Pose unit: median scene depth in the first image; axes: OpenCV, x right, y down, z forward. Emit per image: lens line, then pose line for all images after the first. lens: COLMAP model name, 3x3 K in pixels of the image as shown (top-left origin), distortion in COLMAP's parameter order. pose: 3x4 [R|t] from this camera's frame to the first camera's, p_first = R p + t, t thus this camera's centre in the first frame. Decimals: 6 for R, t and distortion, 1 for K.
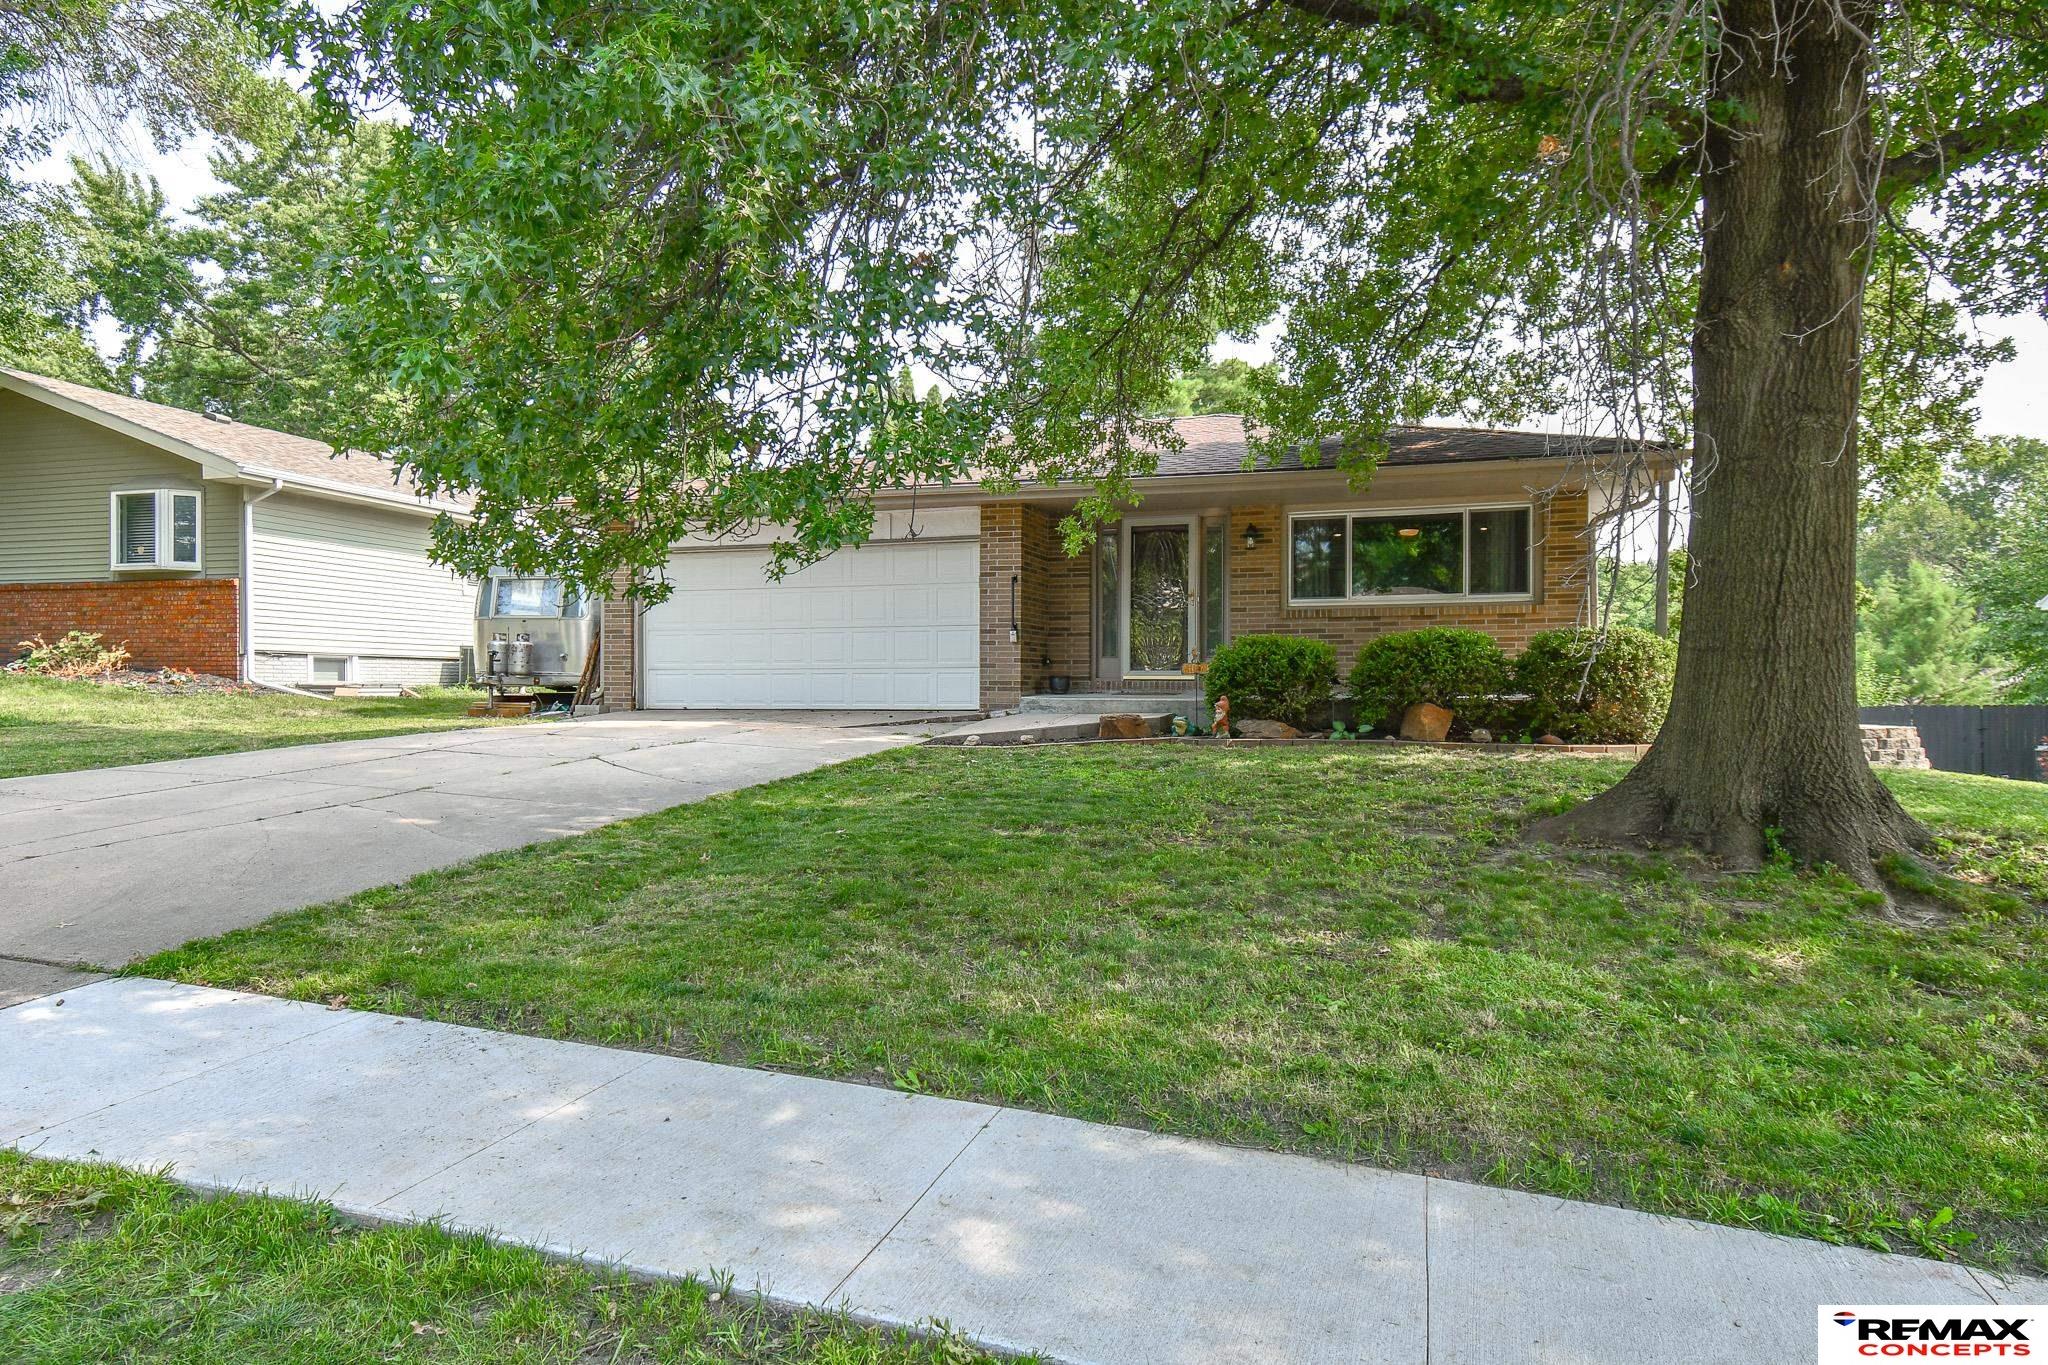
lens RADIAL K [[1220.7, 0, 1027.3], [0, 1220.7, 693.5], [0, 0, 1]] dist [0.034173, -0.000567]
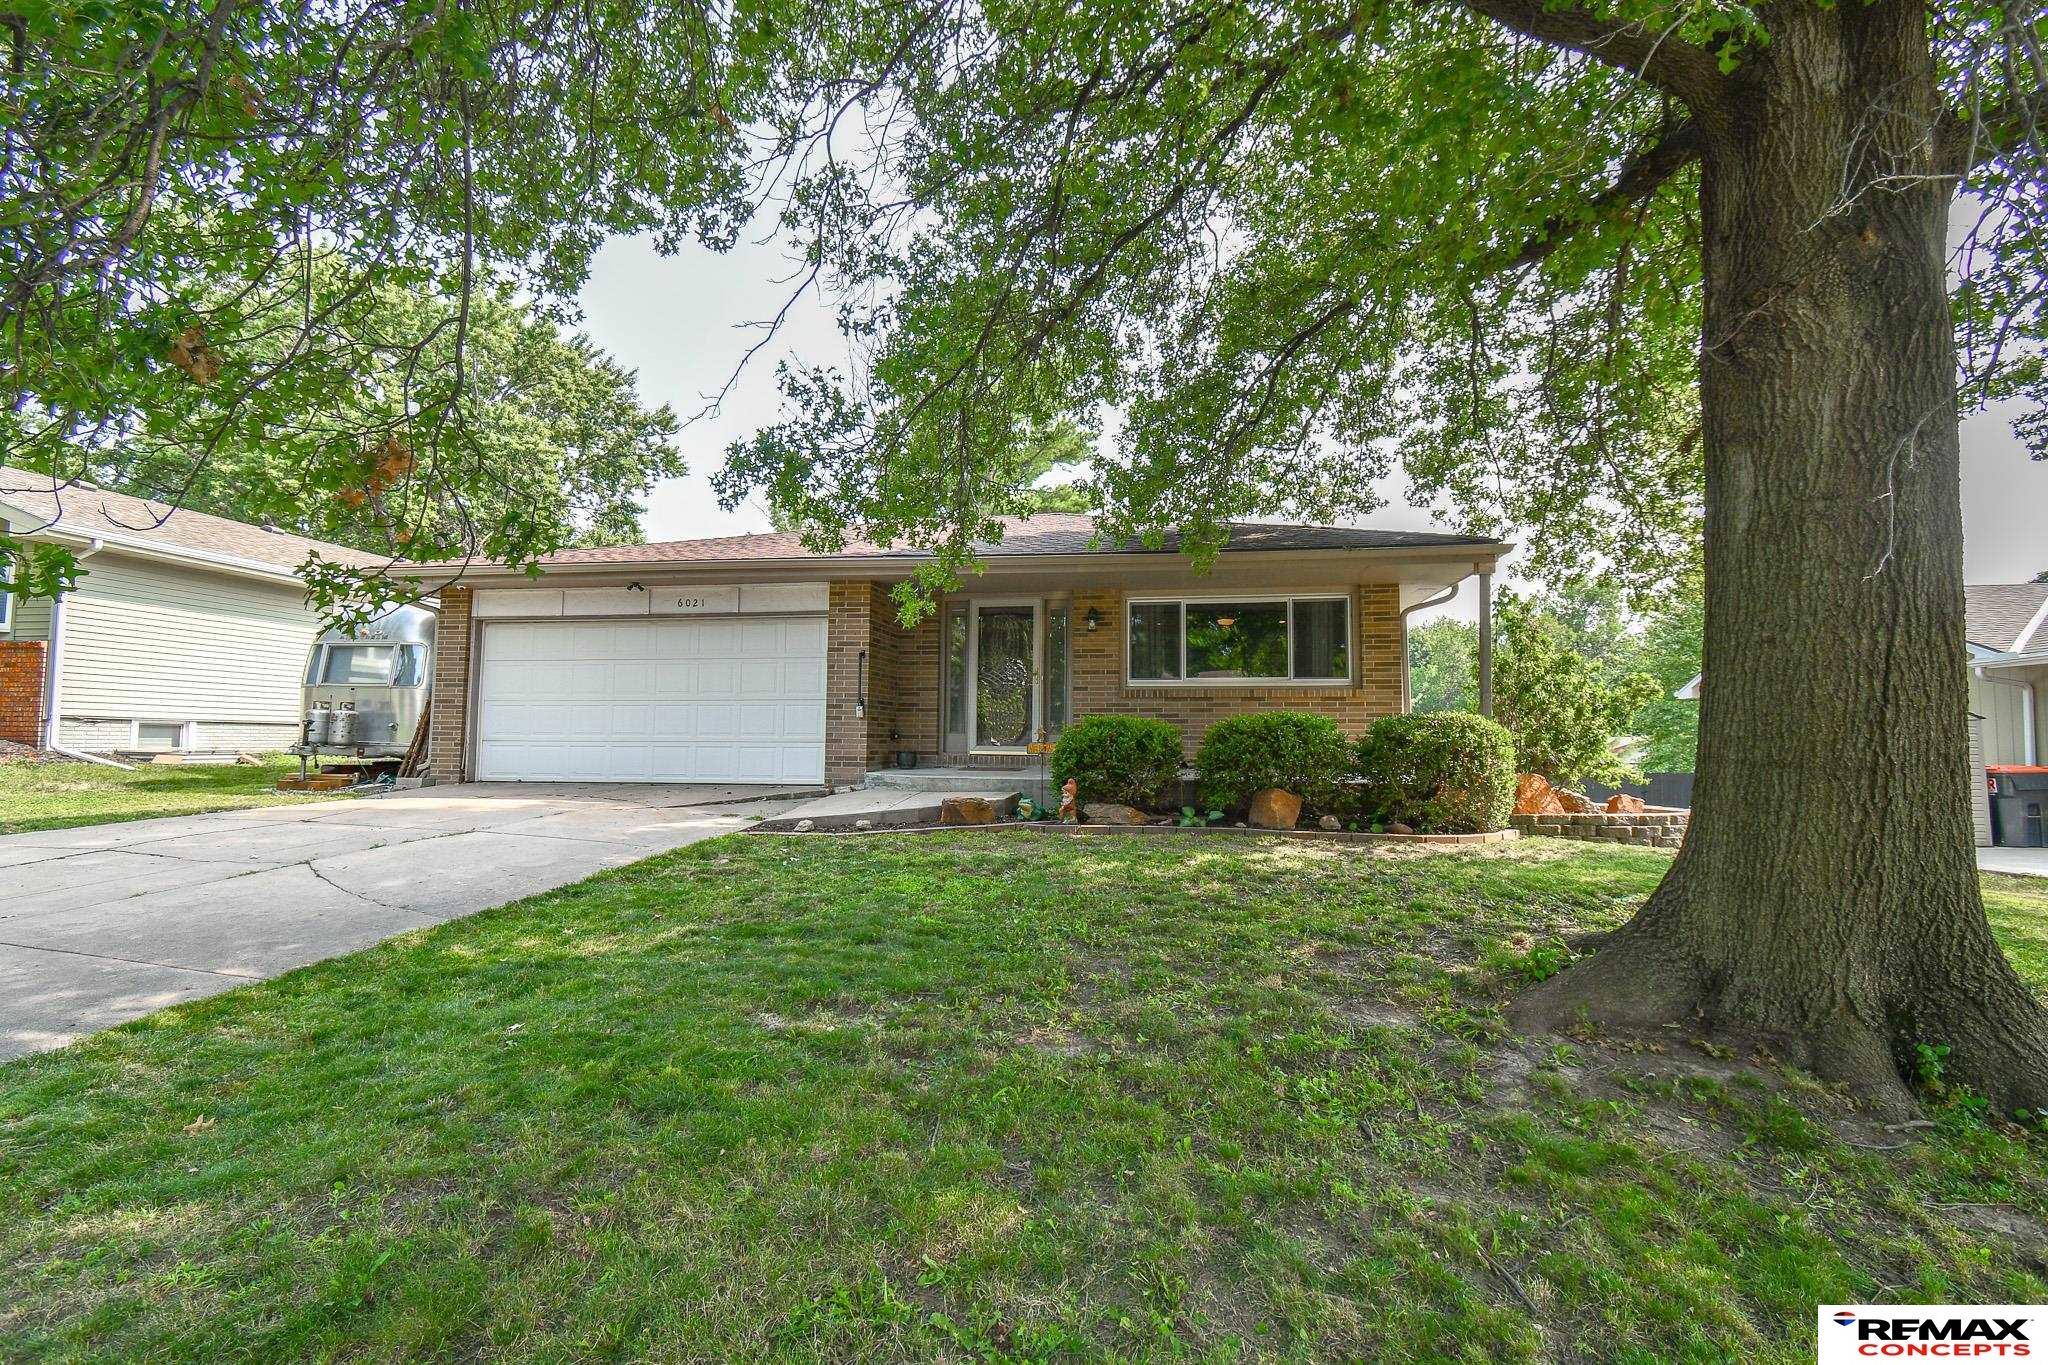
lens RADIAL K [[904.0, 0, 1011.8], [0, 904.0, 689.2], [0, 0, 1]] dist [-0.005003, -0.000204]
pose [[0.993185, 0.015322, 0.115538, 0.027329], [-0.008125, 0.998011, -0.062507, -0.020807], [-0.116266, 0.061143, 0.991334, 0.259509]]
